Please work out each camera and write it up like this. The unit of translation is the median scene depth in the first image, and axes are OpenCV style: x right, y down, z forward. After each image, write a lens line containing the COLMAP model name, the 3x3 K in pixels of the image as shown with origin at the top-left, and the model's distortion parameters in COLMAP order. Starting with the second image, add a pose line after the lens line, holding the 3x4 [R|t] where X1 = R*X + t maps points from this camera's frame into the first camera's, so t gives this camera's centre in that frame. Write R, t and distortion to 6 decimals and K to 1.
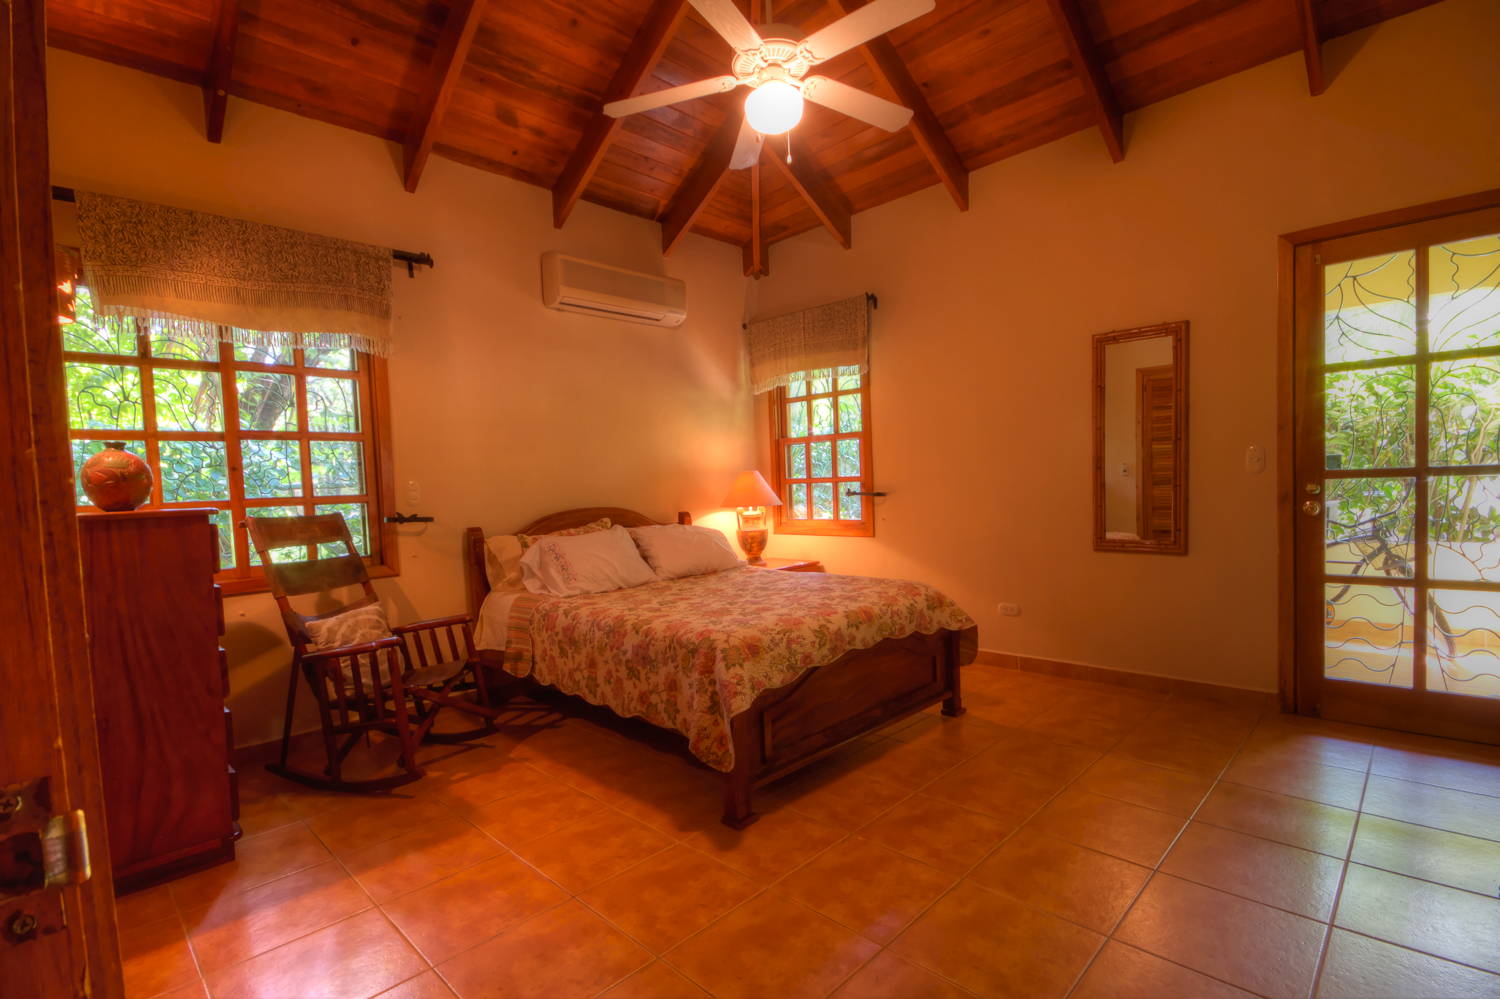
lens RADIAL K [[700.9, 0, 749.2], [0, 700.9, 522.5], [0, 0, 1]] dist [0.002583, -0.003931]
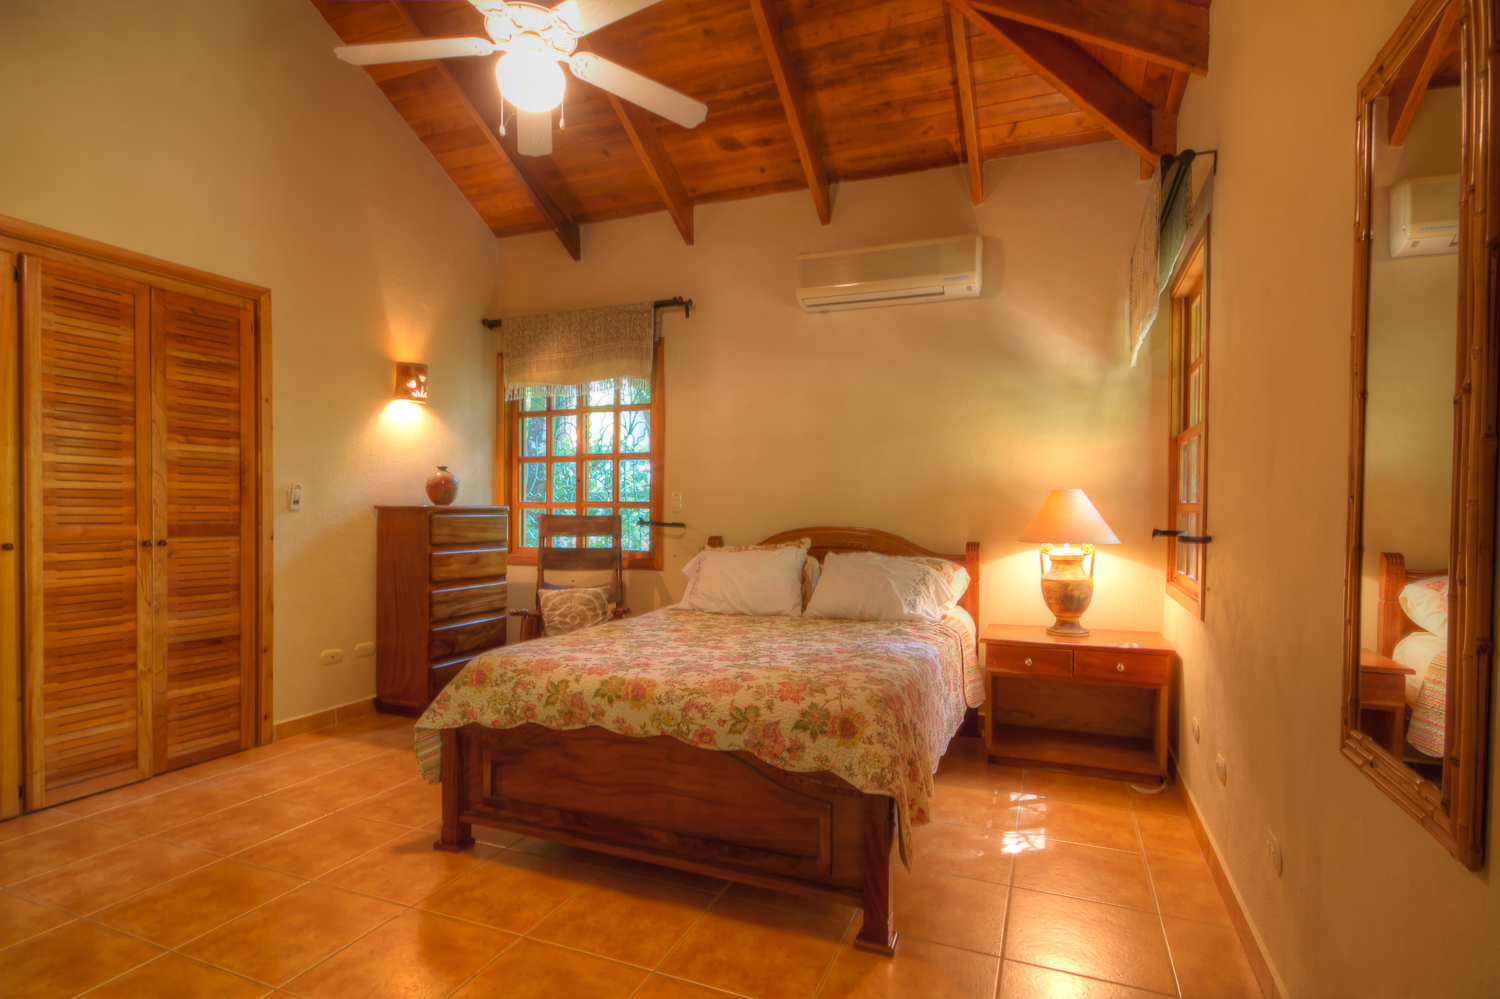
lens RADIAL K [[745.0, 0, 758.5], [0, 745.0, 523.4], [0, 0, 1]] dist [0.007731, -0.003594]
pose [[0.388039, 0.062229, -0.919540, 0.813321], [-0.074190, 0.996589, 0.036136, -0.069470], [0.918652, 0.054199, 0.391333, 0.715107]]
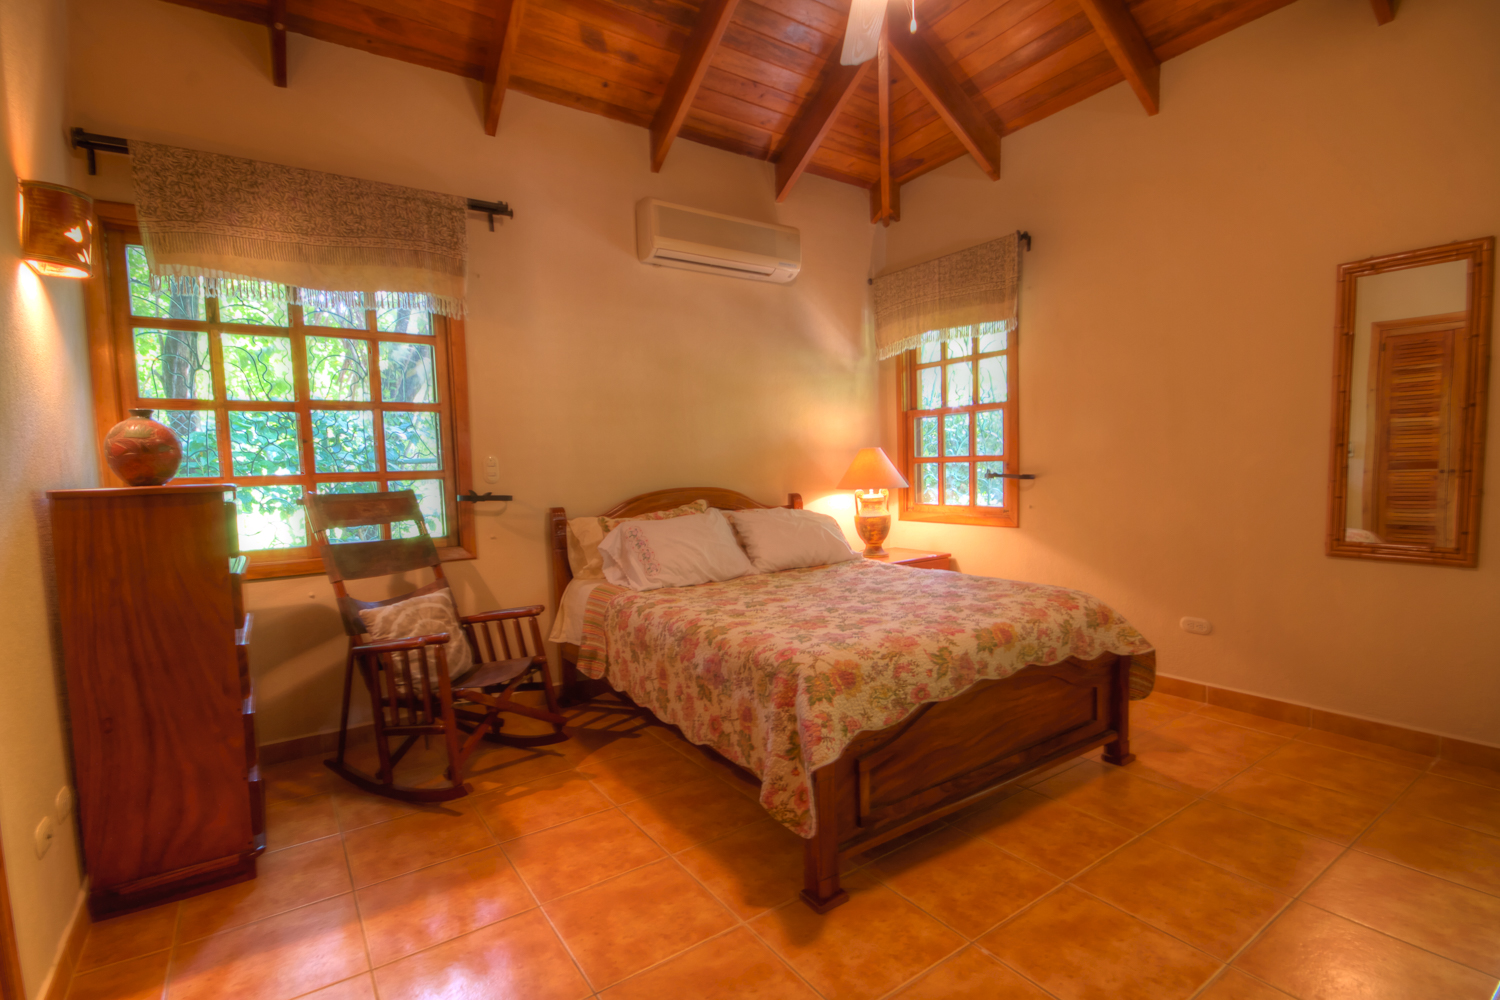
lens RADIAL K [[700.9, 0, 757.6], [0, 700.9, 522.6], [0, 0, 1]] dist [0.002583, -0.003931]
pose [[0.983362, 0.024781, -0.179959, 0.032504], [-0.019206, 0.999282, 0.032657, -0.009748], [0.180639, -0.028657, 0.983132, 0.177384]]
